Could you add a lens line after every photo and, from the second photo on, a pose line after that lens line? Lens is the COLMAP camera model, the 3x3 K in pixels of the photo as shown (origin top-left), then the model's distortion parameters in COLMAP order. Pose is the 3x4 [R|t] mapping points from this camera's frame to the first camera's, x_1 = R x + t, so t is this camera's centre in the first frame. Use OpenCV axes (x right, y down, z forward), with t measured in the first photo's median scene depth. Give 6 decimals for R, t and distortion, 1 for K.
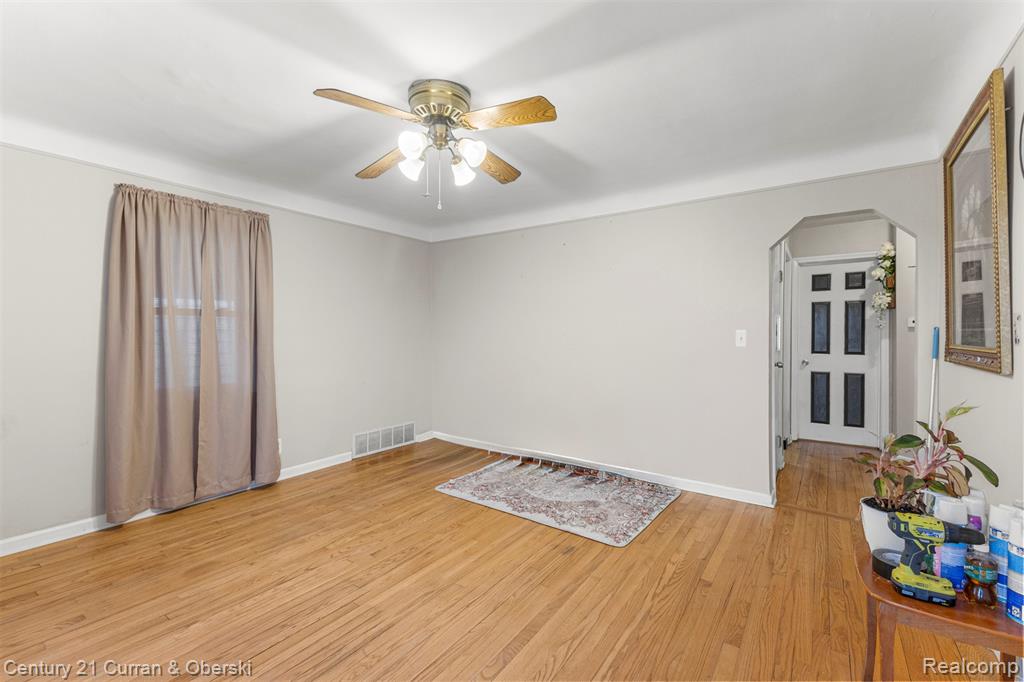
lens RADIAL K [[443.8, 0, 512.4], [0, 443.8, 334.9], [0, 0, 1]] dist [0.000882, -0.000617]
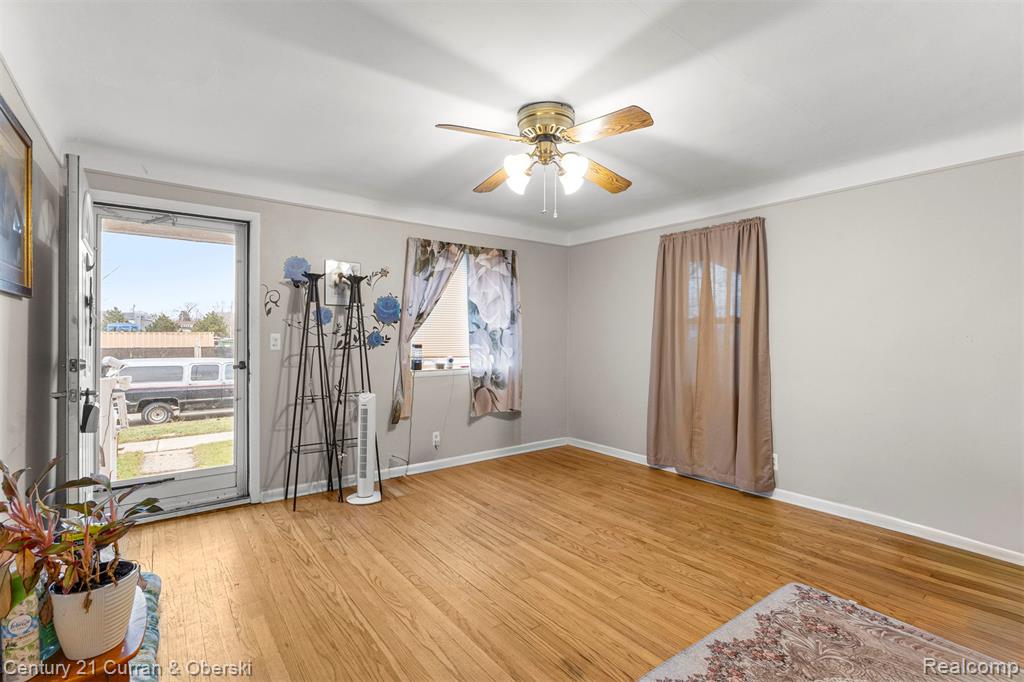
lens RADIAL K [[468.1, 0, 512.6], [0, 468.1, 337.2], [0, 0, 1]] dist [-0.001072, -0.000156]
pose [[-0.300943, 0.002643, -0.953639, 0.686672], [-0.010779, 0.999923, 0.006173, -0.010013], [0.953581, 0.012137, -0.300891, 0.938513]]
